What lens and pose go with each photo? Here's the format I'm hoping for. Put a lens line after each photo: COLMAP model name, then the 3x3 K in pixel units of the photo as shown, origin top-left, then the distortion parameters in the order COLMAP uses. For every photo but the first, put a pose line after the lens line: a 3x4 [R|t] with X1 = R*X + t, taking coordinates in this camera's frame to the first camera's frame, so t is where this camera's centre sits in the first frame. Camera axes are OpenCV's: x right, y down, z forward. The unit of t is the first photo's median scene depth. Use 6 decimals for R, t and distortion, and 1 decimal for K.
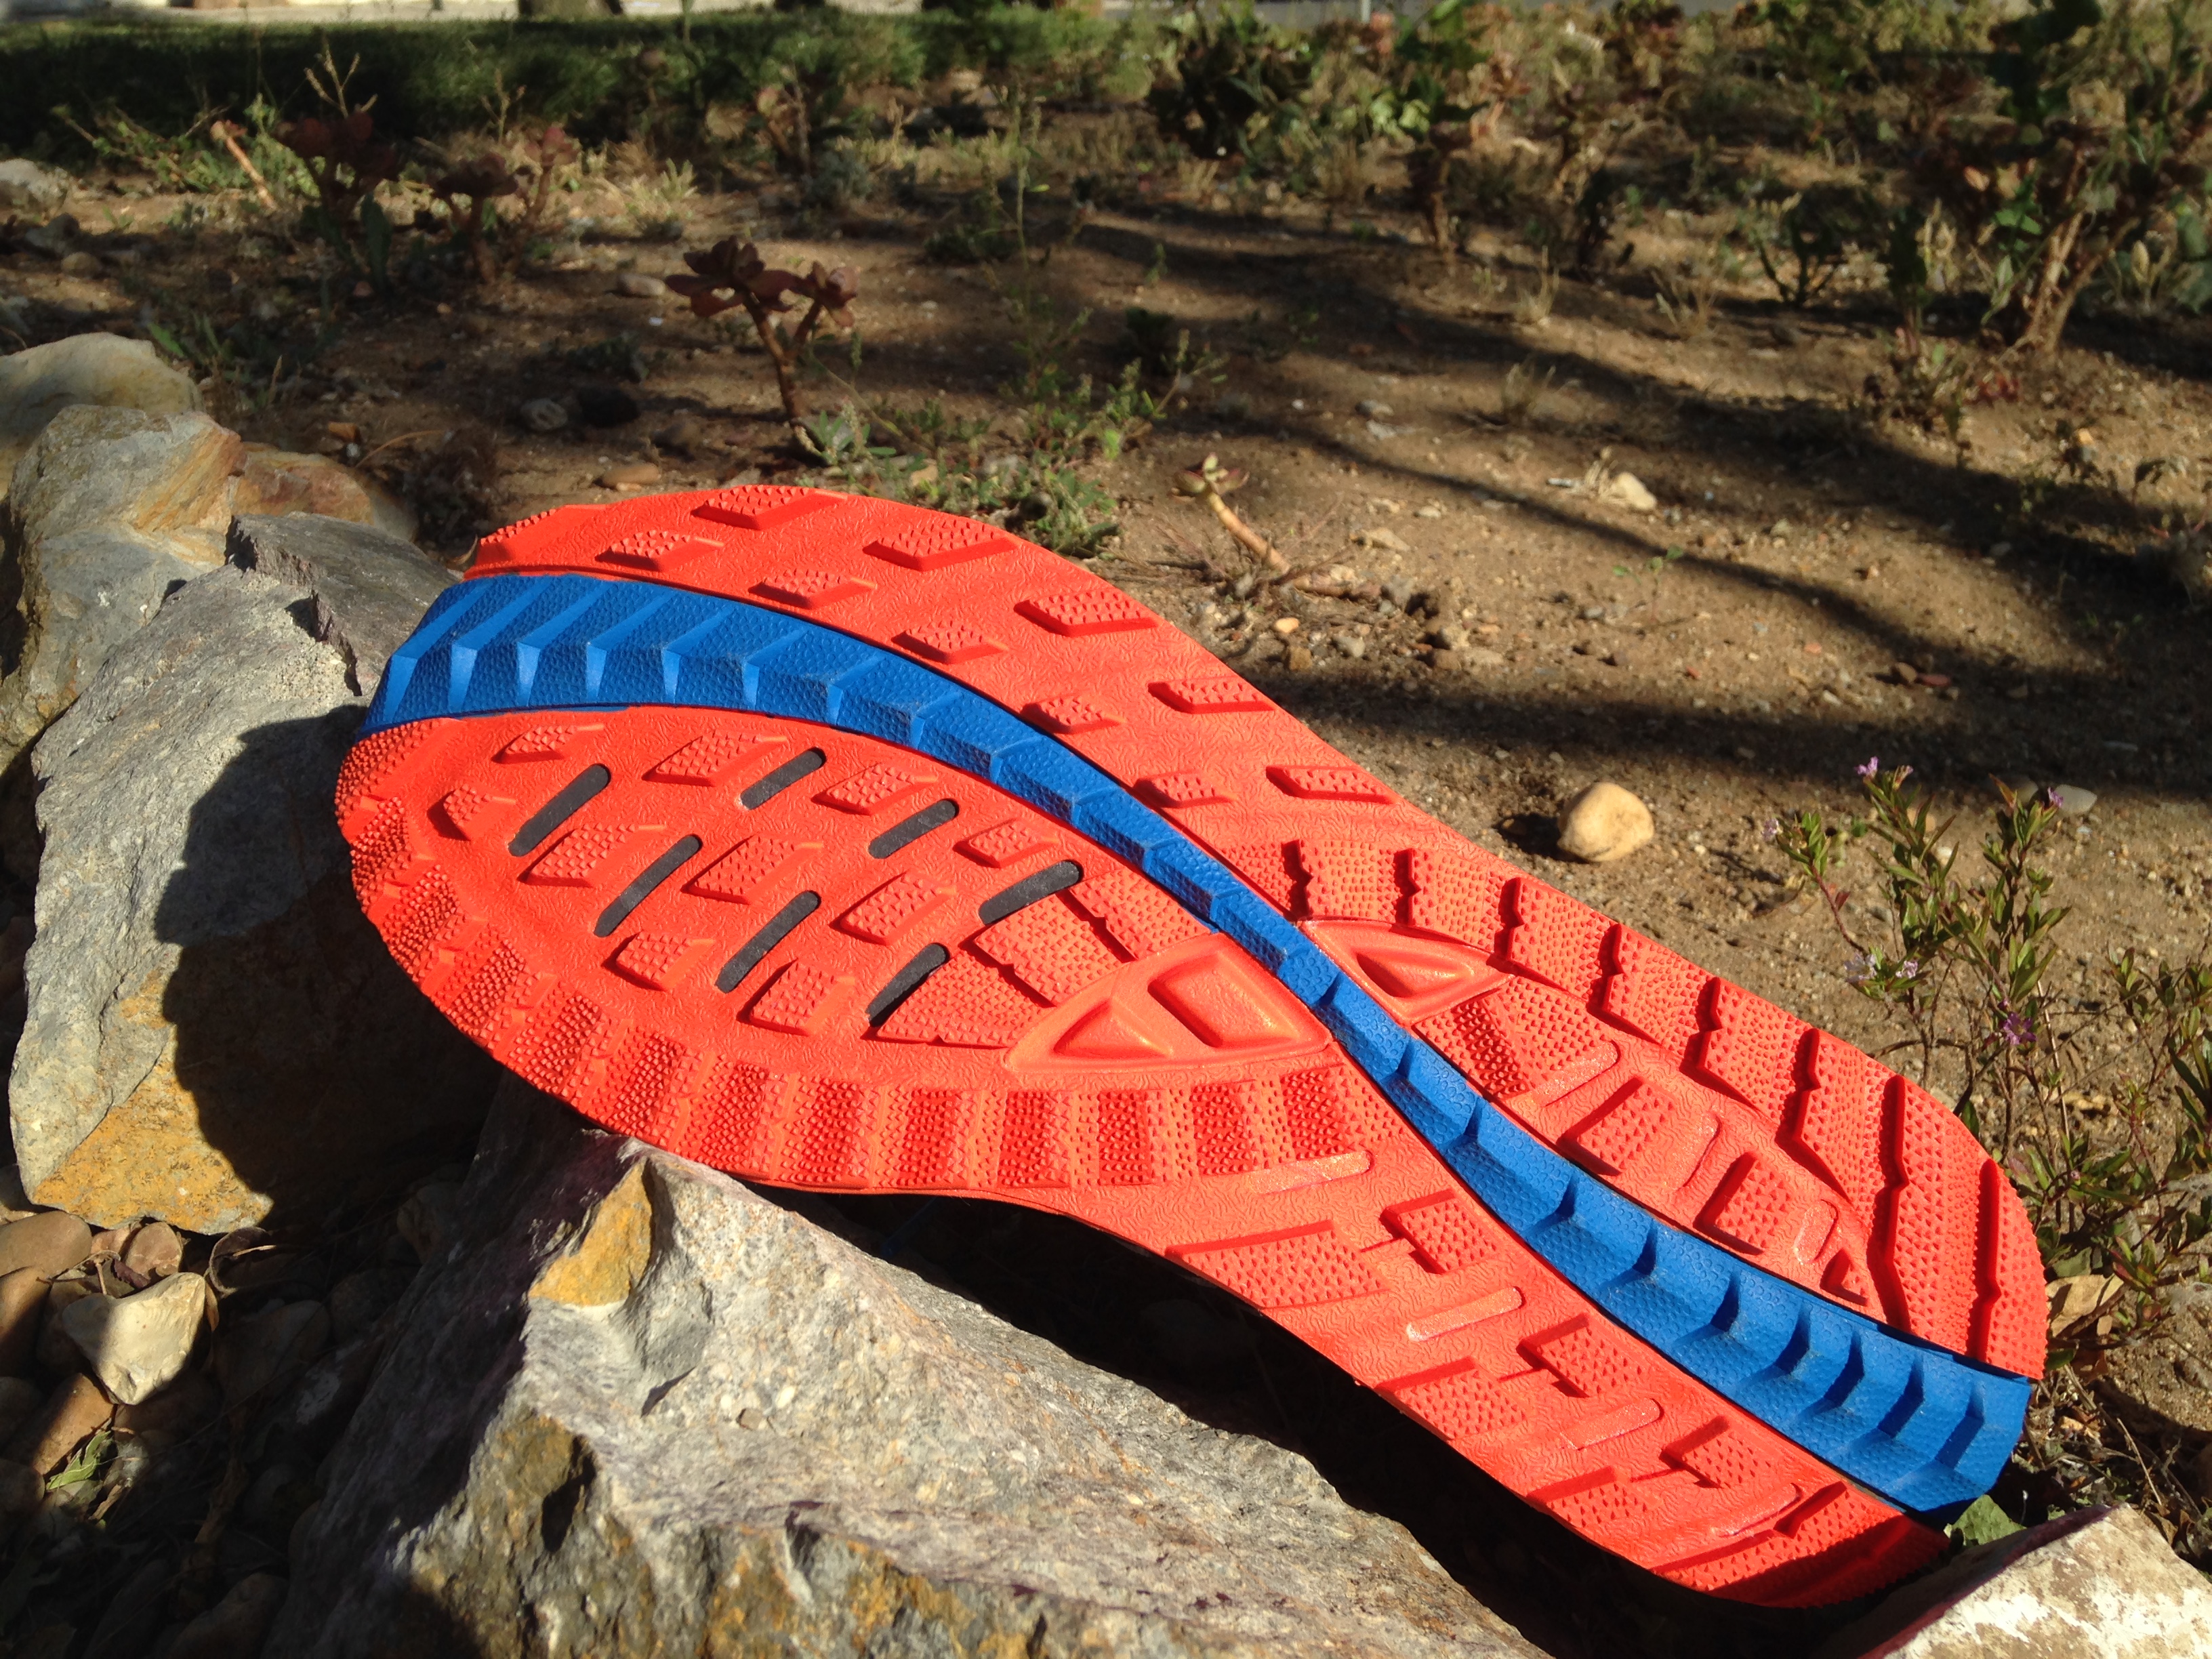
lens RADIAL K [[2104.2, 0, 1106.0], [0, 2104.2, 829.5], [0, 0, 1]] dist [-0.027411, -0.010696]
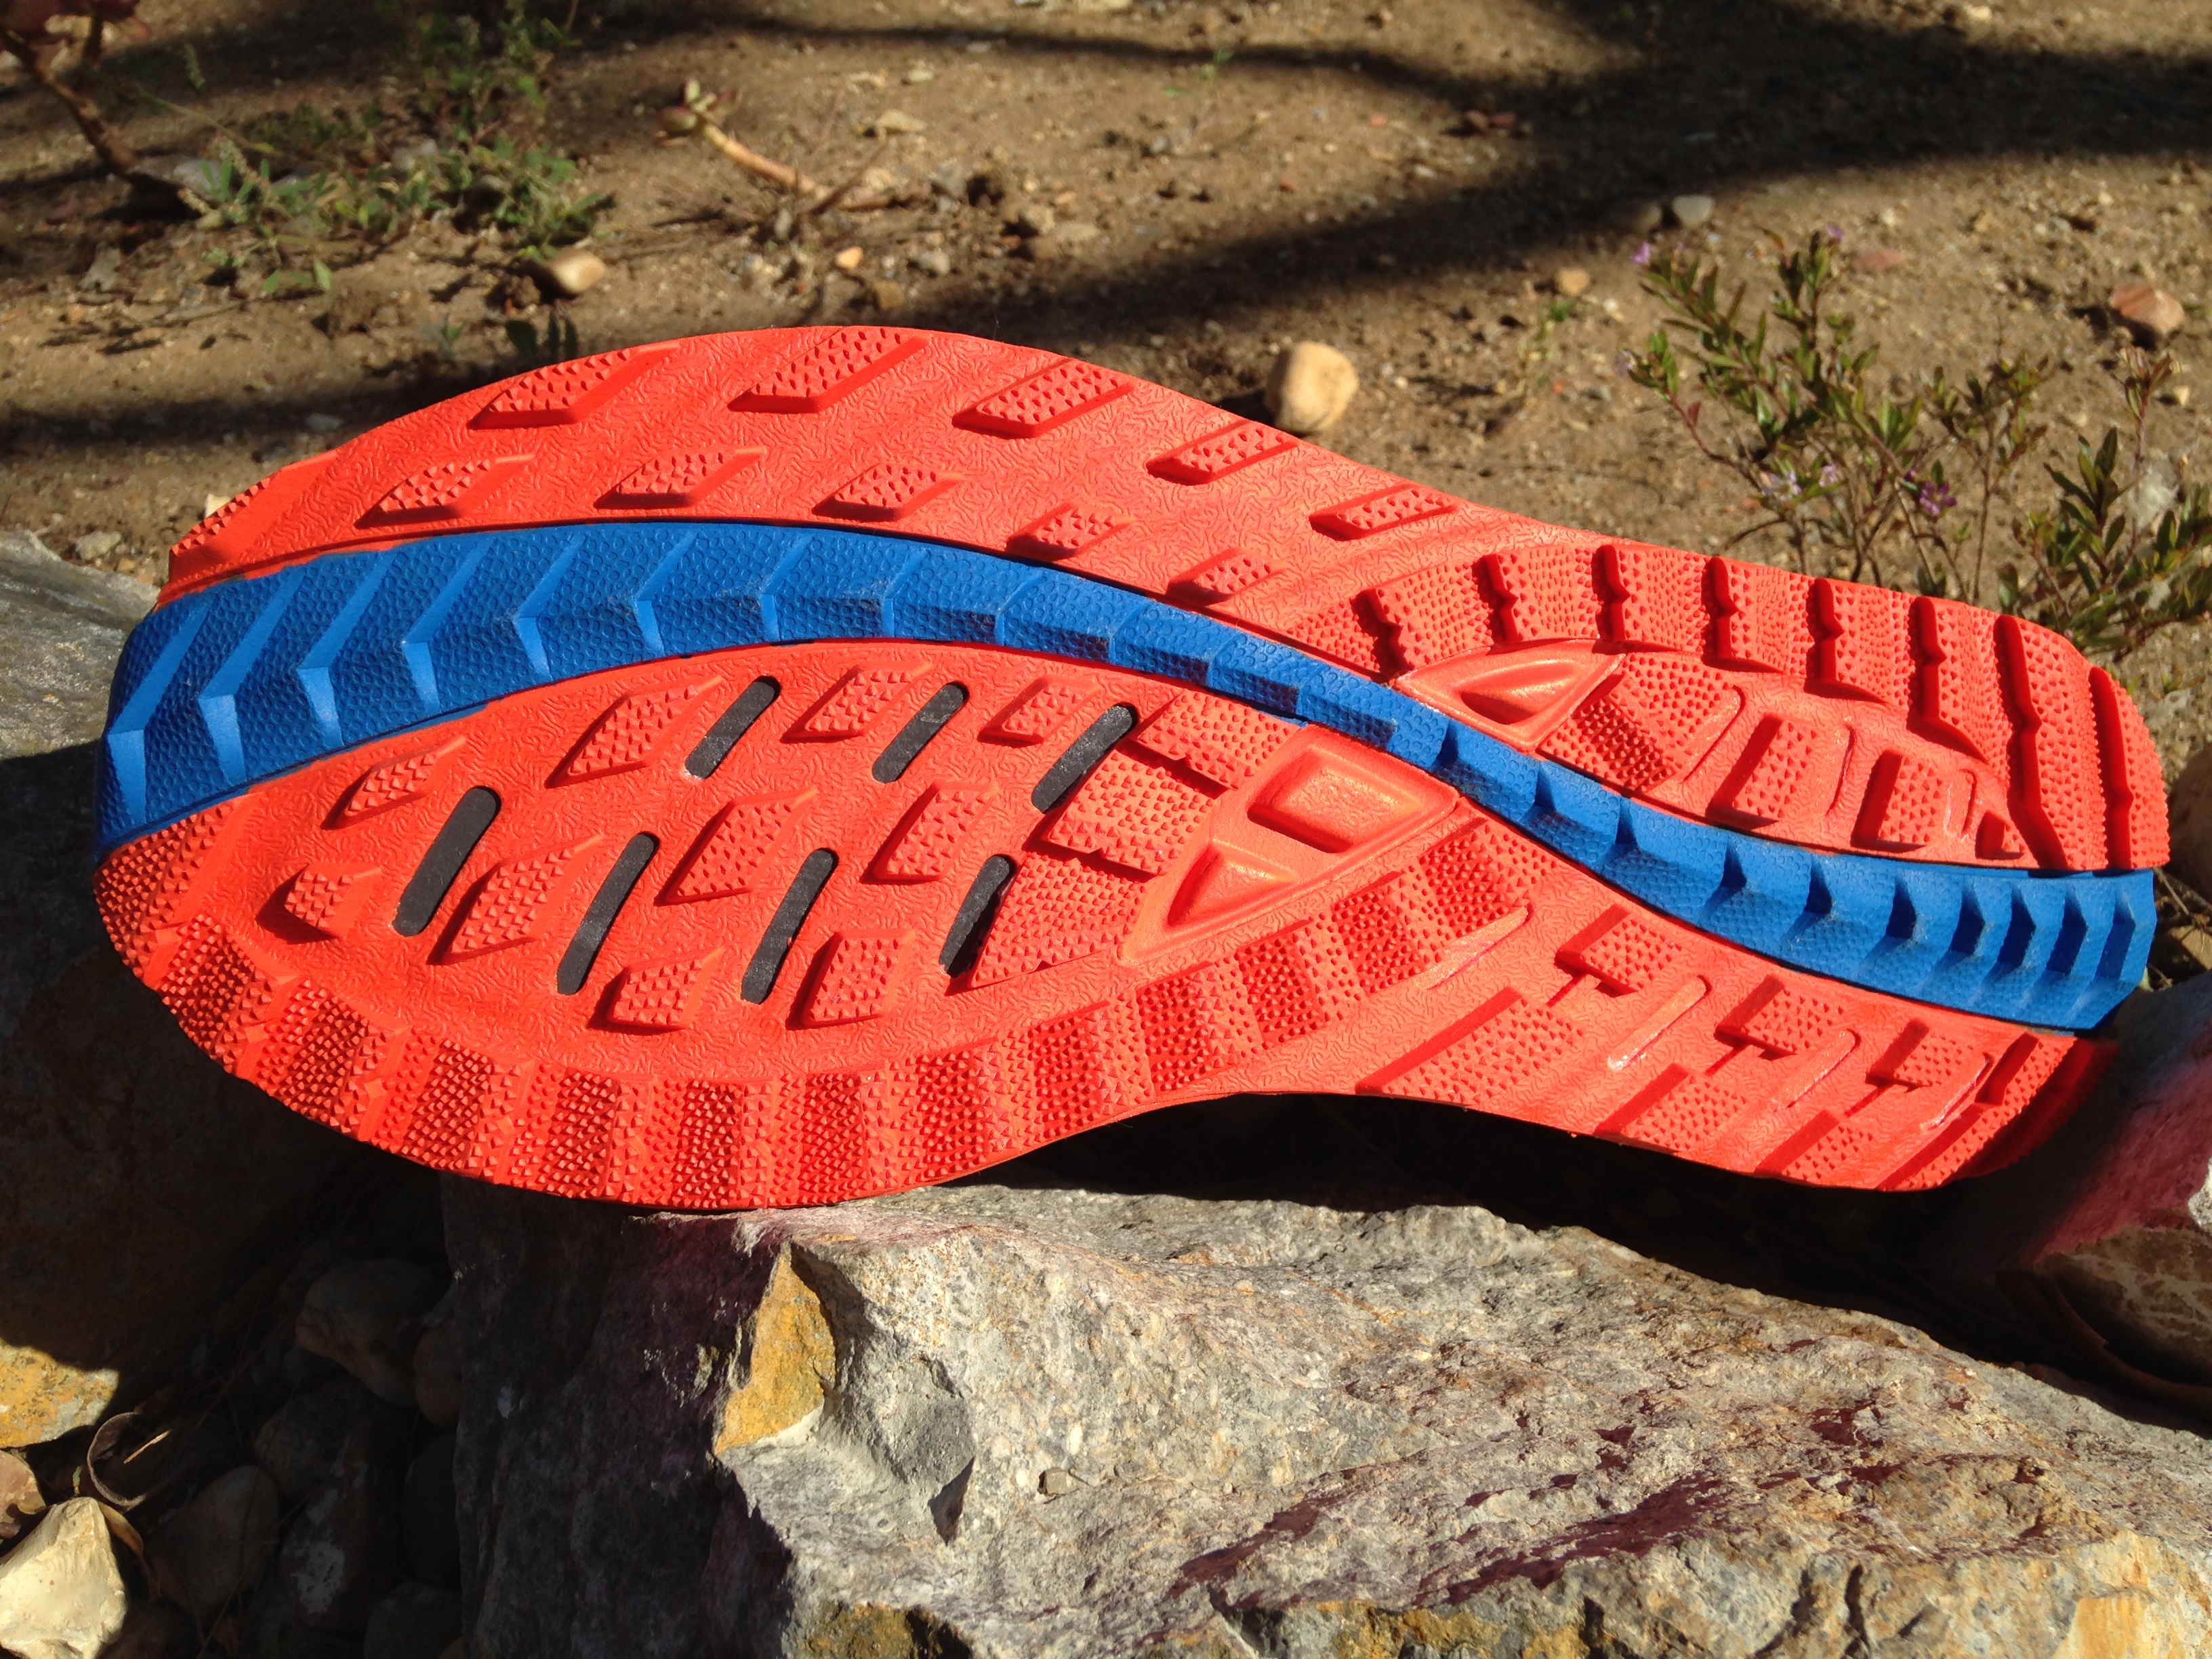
lens RADIAL K [[1983.3, 0, 871.0], [0, 1983.3, 832.1], [0, 0, 1]] dist [0.047291, -0.123020]
pose [[0.908899, -0.362059, 0.206918, -0.285645], [0.300078, 0.912394, 0.278370, -0.185899], [-0.289577, -0.190919, 0.937920, 0.303260]]
